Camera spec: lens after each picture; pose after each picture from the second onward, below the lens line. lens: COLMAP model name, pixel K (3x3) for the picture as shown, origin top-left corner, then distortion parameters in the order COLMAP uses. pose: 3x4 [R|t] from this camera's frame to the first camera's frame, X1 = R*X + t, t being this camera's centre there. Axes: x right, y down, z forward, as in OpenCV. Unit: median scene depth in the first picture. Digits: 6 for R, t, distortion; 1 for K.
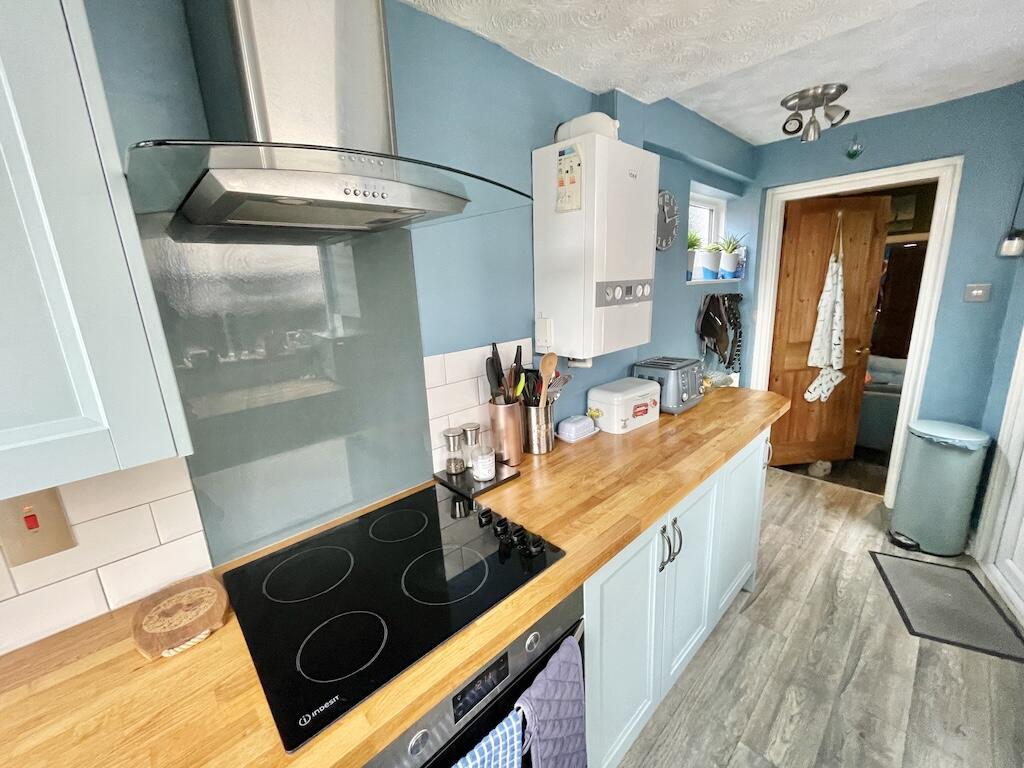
lens RADIAL K [[413.4, 0, 514.7], [0, 413.4, 380.2], [0, 0, 1]] dist [0.000367, -0.000316]
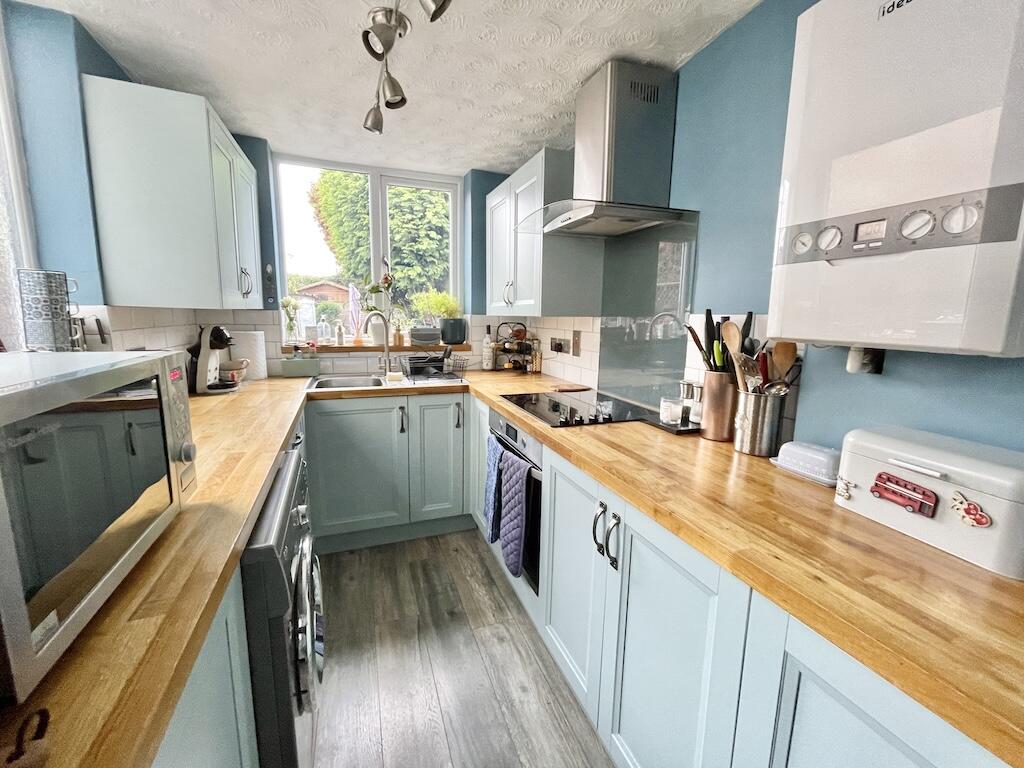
lens RADIAL K [[413.4, 0, 508.7], [0, 413.4, 381.3], [0, 0, 1]] dist [0.000367, -0.000316]
pose [[-0.397771, 0.181721, -0.899308, 1.008316], [-0.211472, 0.935638, 0.282598, -0.092229], [0.892781, 0.302588, -0.333741, 0.858397]]
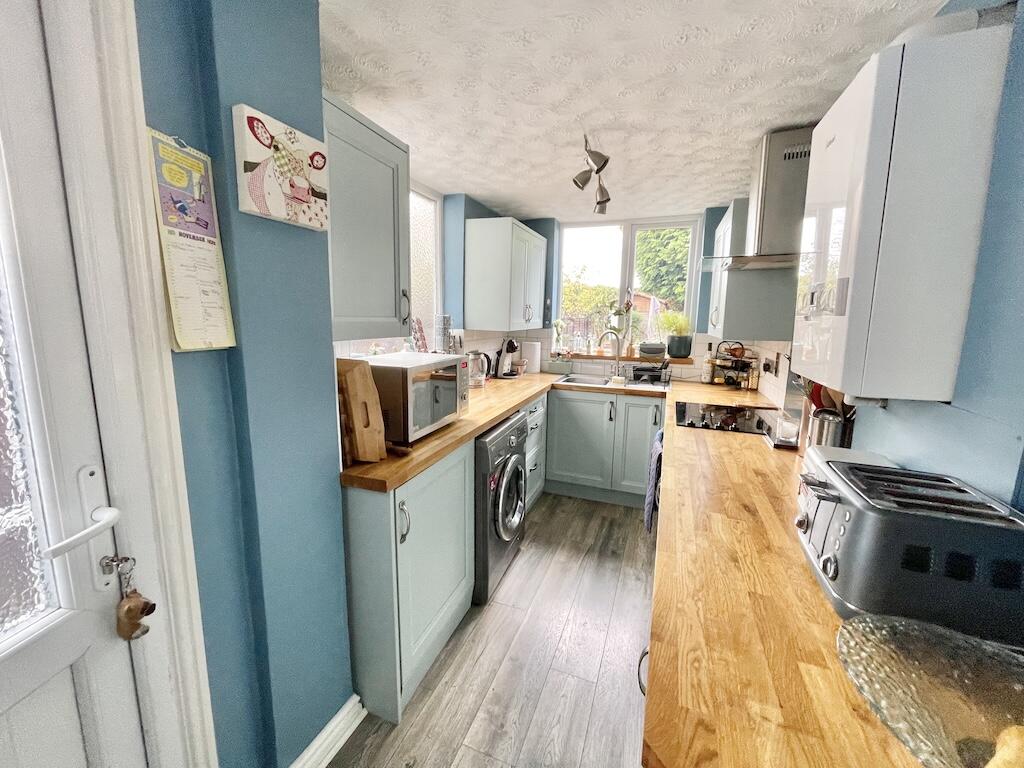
lens RADIAL K [[413.4, 0, 508.9], [0, 413.4, 378.5], [0, 0, 1]] dist [0.000367, -0.000316]
pose [[-0.905974, 0.093700, -0.412834, 1.123851], [-0.073205, 0.925829, 0.370784, -0.328310], [0.416956, 0.366142, -0.831918, 1.489878]]
